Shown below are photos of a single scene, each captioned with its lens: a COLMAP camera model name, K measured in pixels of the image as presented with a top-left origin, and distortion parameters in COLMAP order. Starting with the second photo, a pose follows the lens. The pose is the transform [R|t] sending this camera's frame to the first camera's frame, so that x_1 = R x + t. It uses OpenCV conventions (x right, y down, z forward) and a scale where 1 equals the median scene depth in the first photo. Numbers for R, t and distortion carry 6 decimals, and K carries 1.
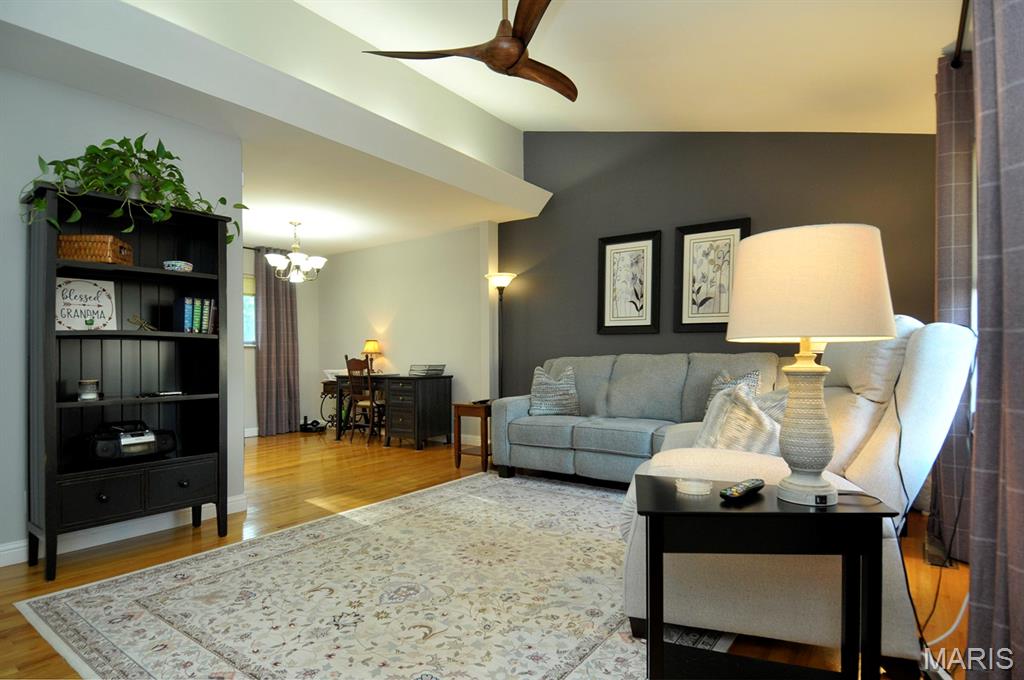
lens RADIAL K [[532.0, 0, 515.1], [0, 532.0, 362.2], [0, 0, 1]] dist [0.045933, -0.050907]
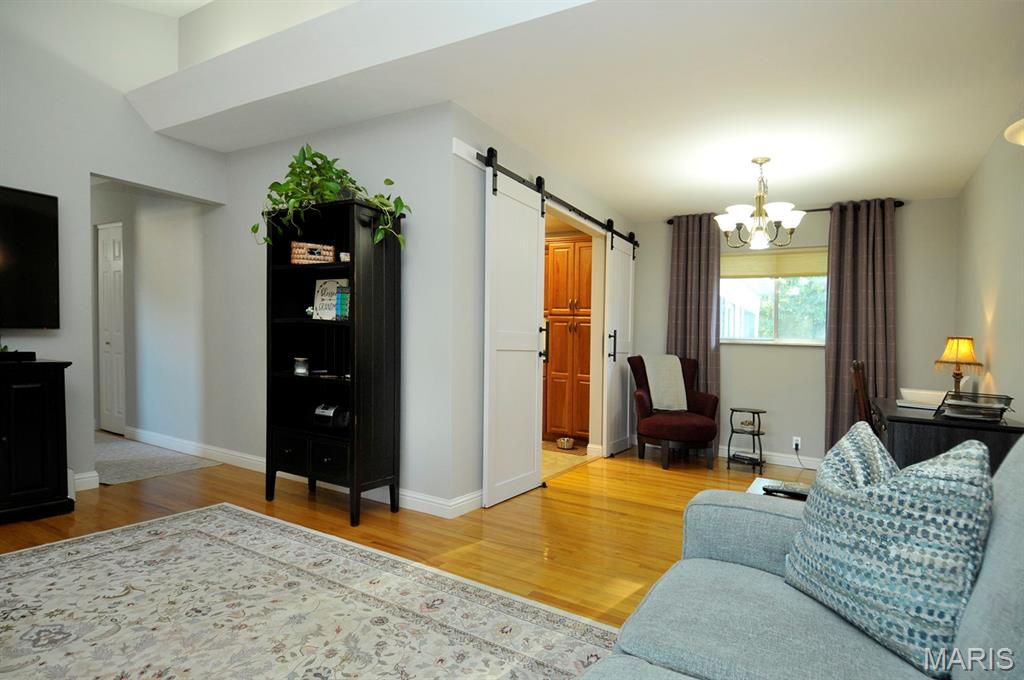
lens RADIAL K [[546.6, 0, 512.0], [0, 546.6, 340.0], [0, 0, 1]] dist [0.045519, -0.044700]
pose [[0.076632, 0.010246, -0.997007, 0.645425], [-0.047161, 0.998865, 0.006640, -0.052680], [0.995943, 0.046511, 0.077028, 1.577023]]
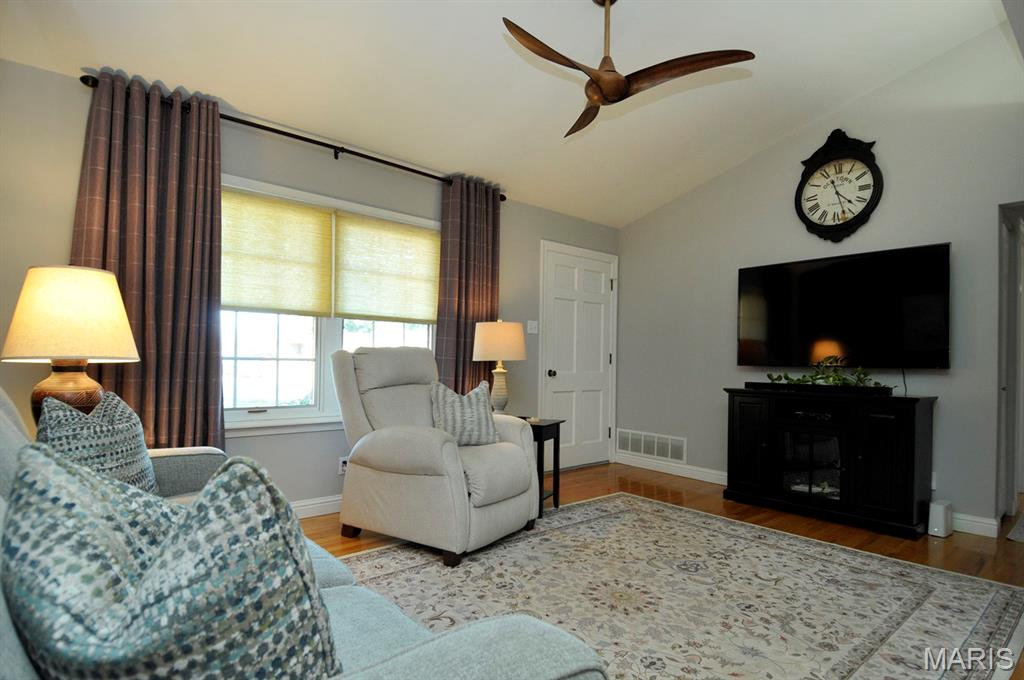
lens RADIAL K [[532.0, 0, 515.1], [0, 532.0, 362.2], [0, 0, 1]] dist [0.045933, -0.050907]
pose [[-0.972976, -0.004590, 0.230860, -0.100478], [-0.004148, 0.999989, 0.002398, -0.030392], [-0.230868, 0.001376, -0.972984, 2.216105]]
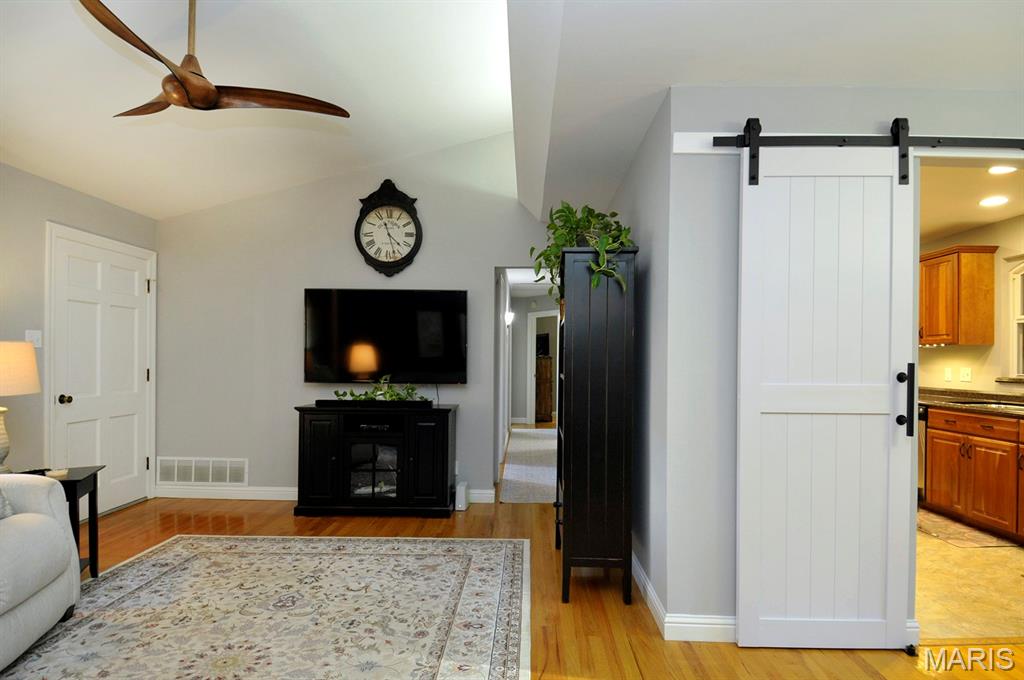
lens RADIAL K [[532.0, 0, 515.1], [0, 532.0, 362.2], [0, 0, 1]] dist [0.045933, -0.050907]
pose [[-0.821734, 0.005983, -0.569840, 0.051702], [-0.002888, 0.999888, 0.014663, -0.123330], [0.569864, 0.013695, -0.821625, 2.227142]]
